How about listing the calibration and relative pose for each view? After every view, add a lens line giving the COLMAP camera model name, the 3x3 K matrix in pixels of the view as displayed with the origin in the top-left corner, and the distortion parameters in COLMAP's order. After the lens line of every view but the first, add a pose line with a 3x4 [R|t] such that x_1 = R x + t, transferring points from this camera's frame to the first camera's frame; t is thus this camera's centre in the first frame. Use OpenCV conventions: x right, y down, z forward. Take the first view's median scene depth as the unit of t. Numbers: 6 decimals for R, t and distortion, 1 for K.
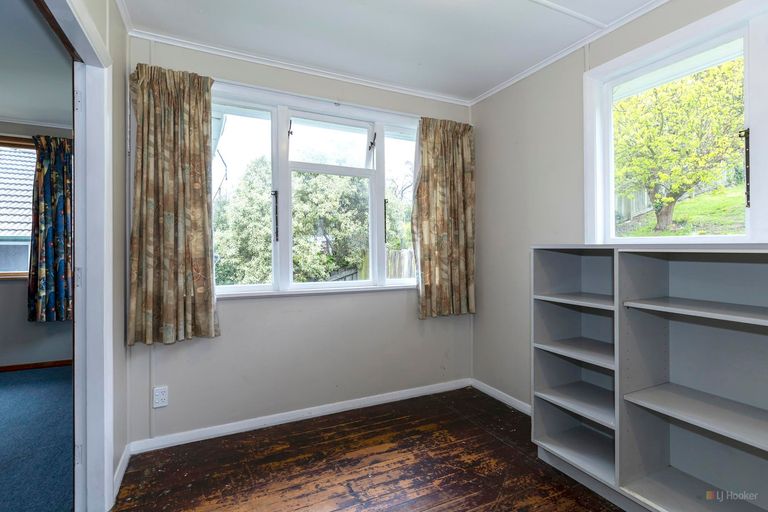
lens RADIAL K [[380.4, 0, 380.0], [0, 380.4, 252.0], [0, 0, 1]] dist [-0.005720, -0.000691]
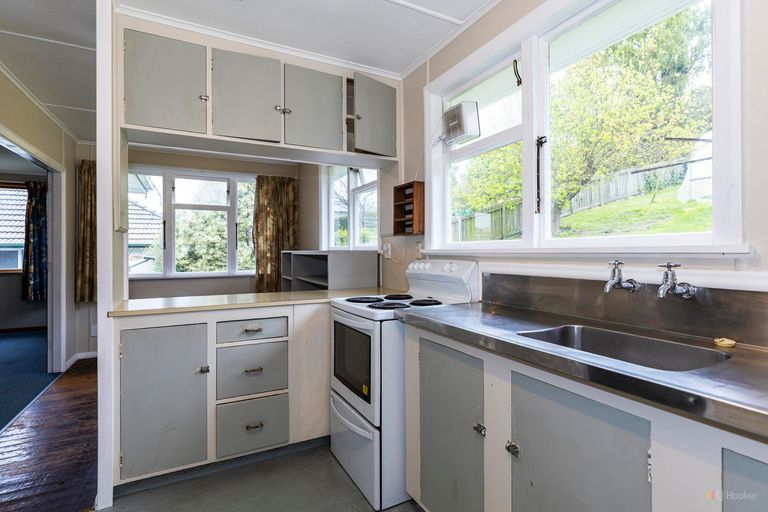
lens RADIAL K [[380.4, 0, 377.8], [0, 380.4, 250.0], [0, 0, 1]] dist [-0.005720, -0.000691]
pose [[0.999825, -0.005800, 0.017775, 0.527425], [0.005999, 0.999920, -0.011152, 0.001716], [-0.017709, 0.011257, 0.999780, -0.607519]]
